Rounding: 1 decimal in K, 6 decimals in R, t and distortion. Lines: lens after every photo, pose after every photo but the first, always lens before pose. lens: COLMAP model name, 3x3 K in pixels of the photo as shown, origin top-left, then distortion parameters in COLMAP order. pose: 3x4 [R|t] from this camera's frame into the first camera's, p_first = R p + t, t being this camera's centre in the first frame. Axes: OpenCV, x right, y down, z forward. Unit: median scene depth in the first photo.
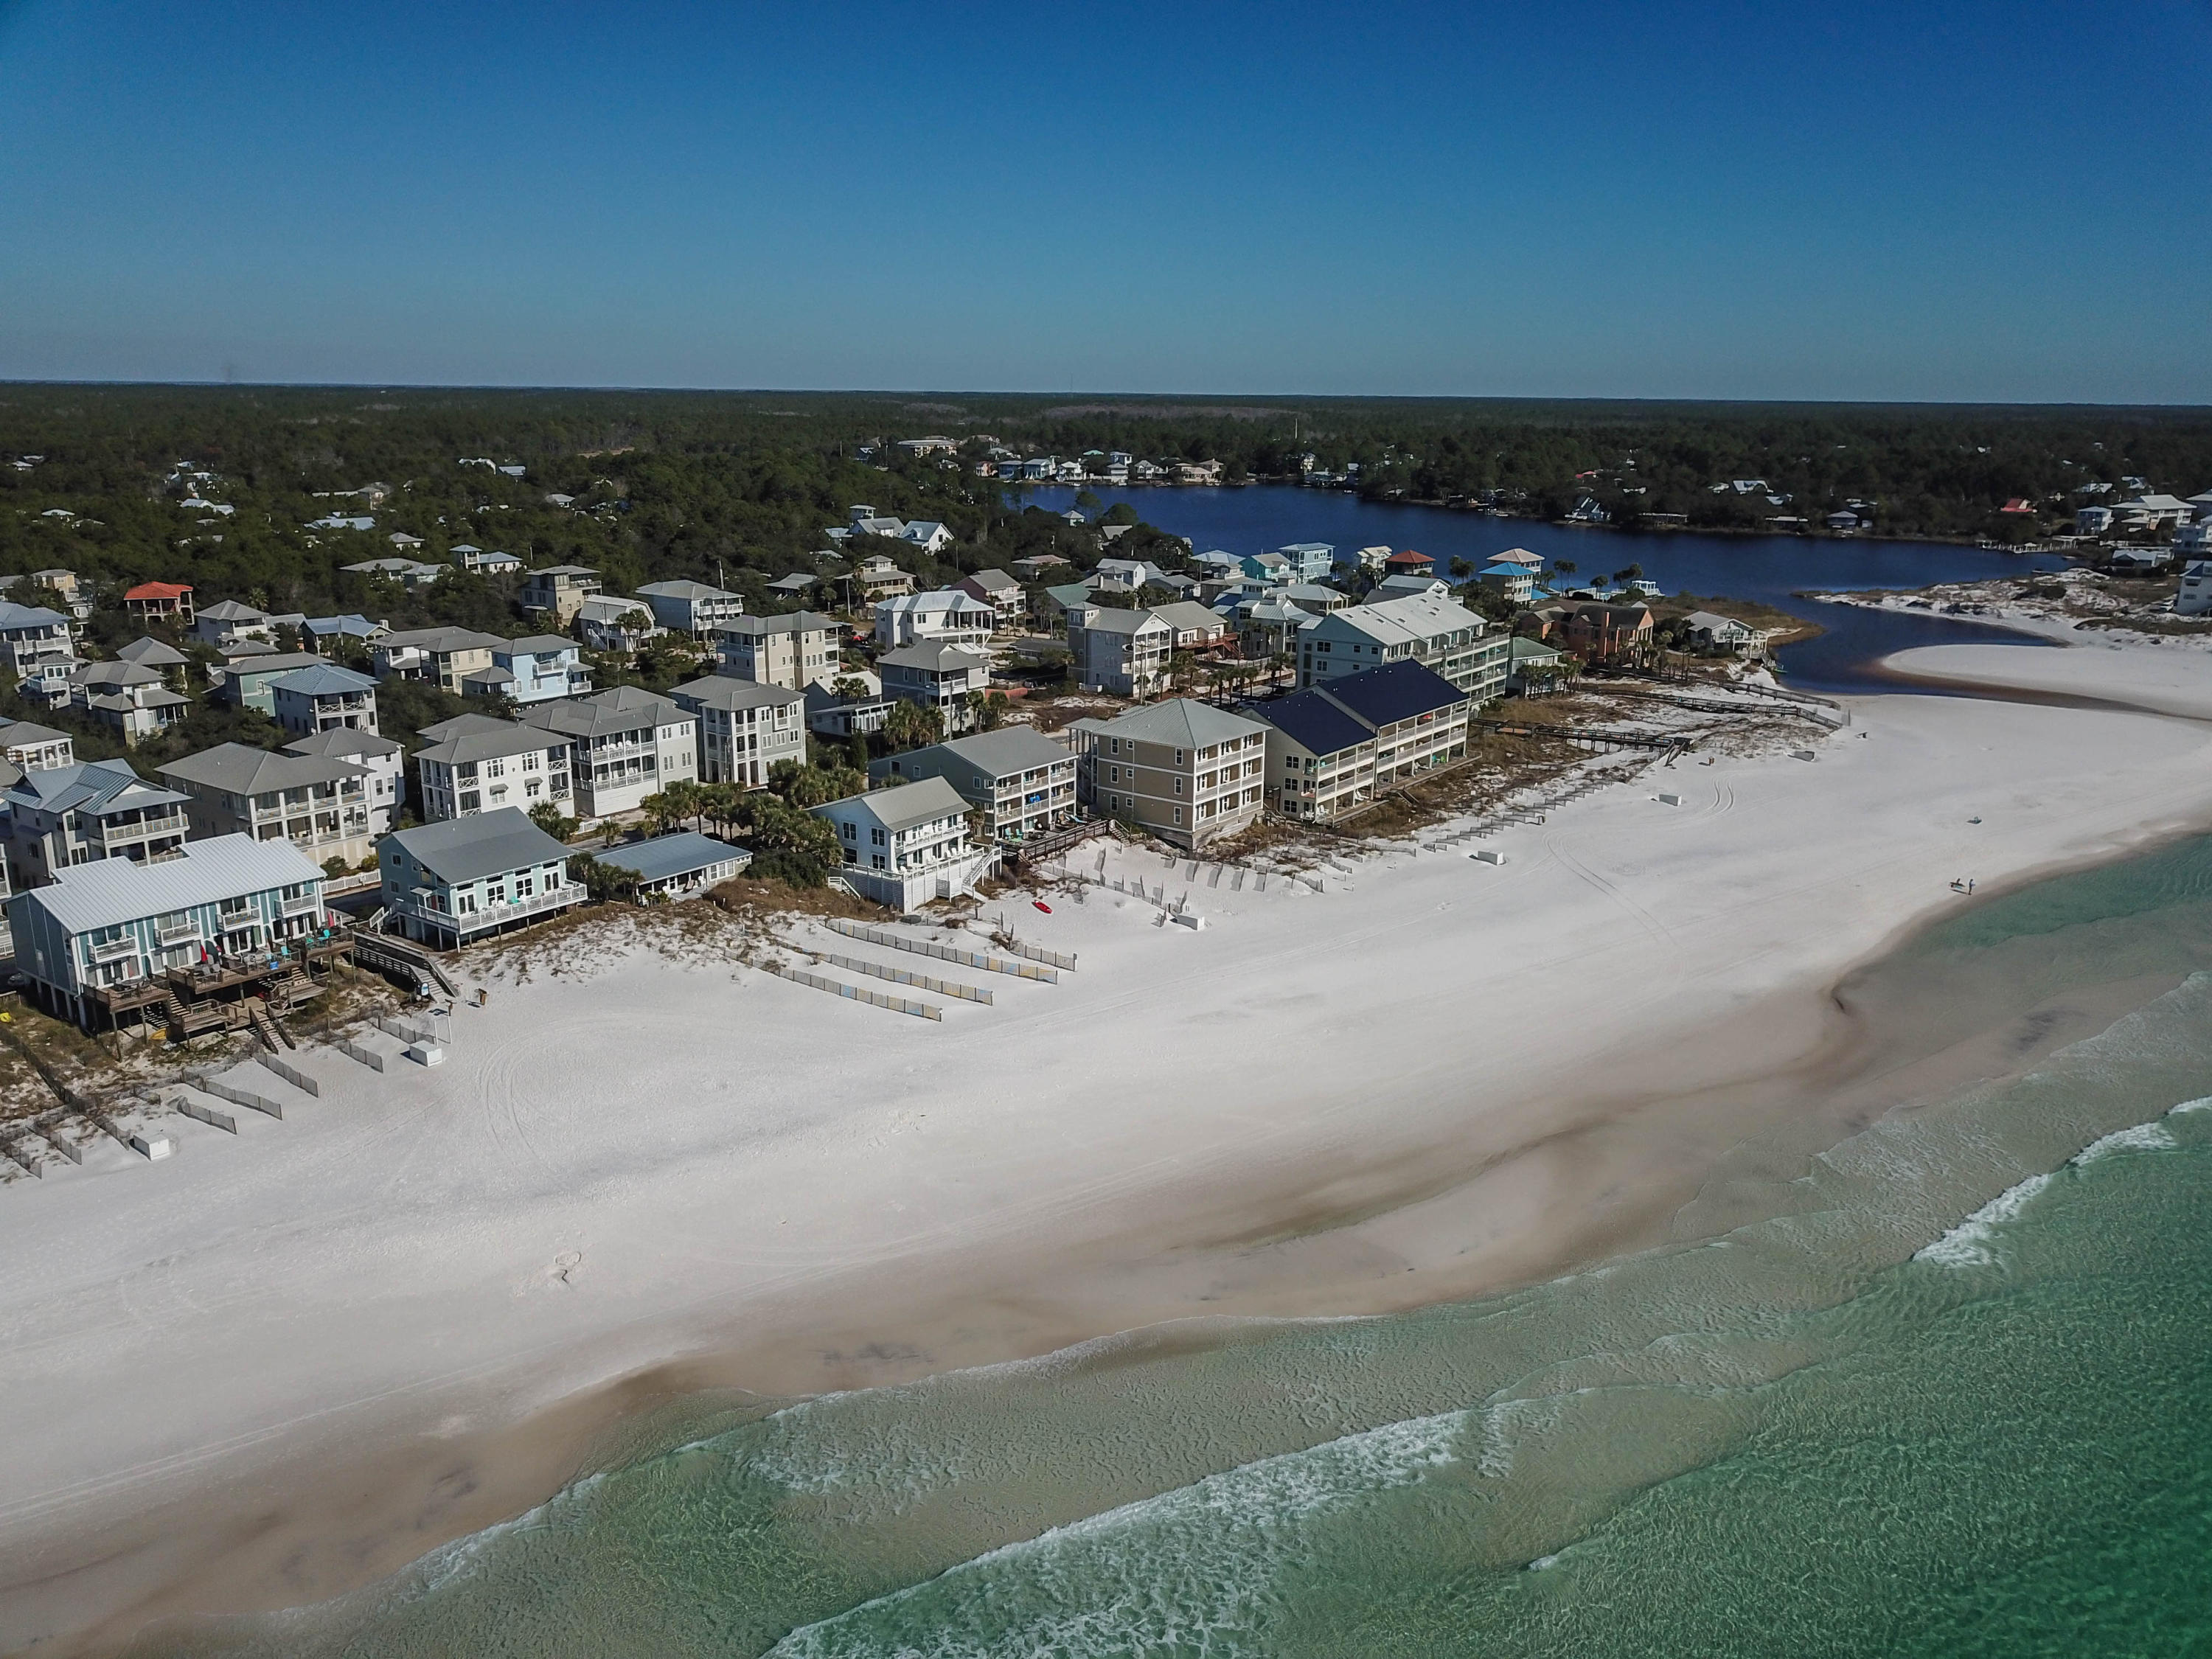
lens RADIAL K [[1722.7, 0, 1106.0], [0, 1722.7, 829.5], [0, 0, 1]] dist [0.008160, -0.000063]
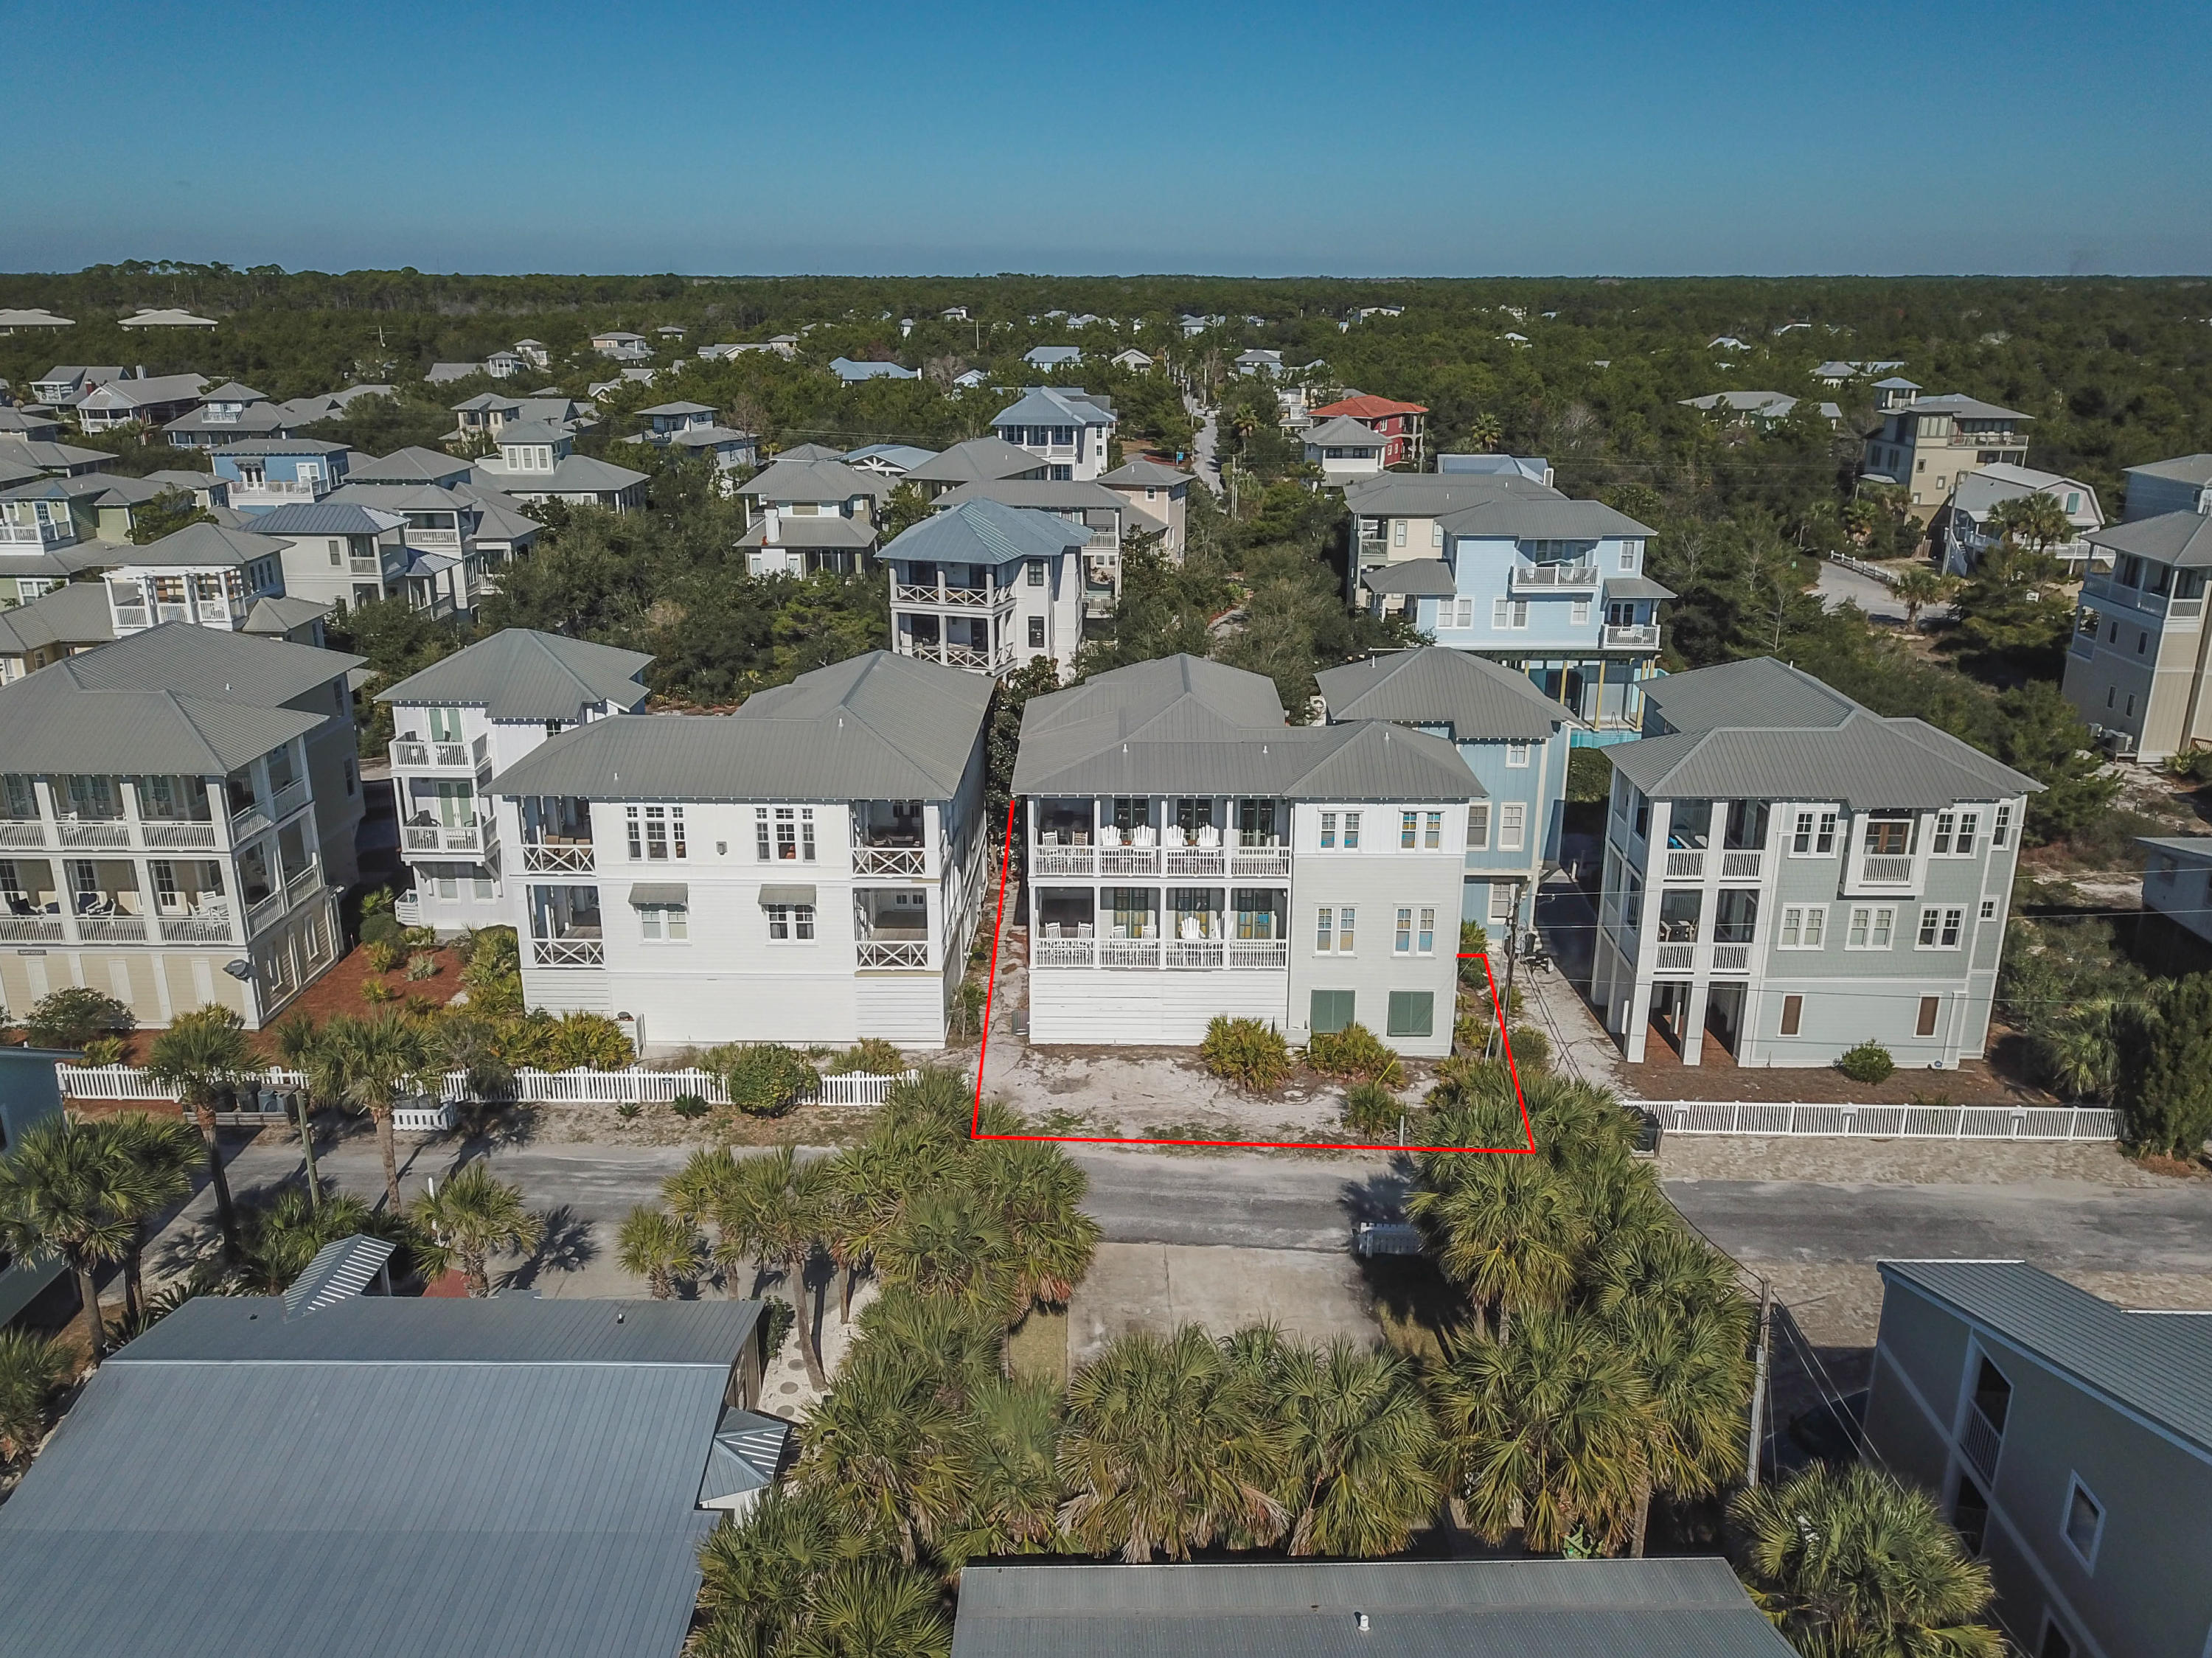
lens RADIAL K [[1722.5, 0, 1106.0], [0, 1722.5, 829.0], [0, 0, 1]] dist [0.008160, -0.000063]
pose [[0.579345, 0.241284, -0.778550, -0.052912], [-0.199522, 0.968102, 0.151558, -0.090882], [0.790285, 0.067534, 0.609007, 0.785971]]
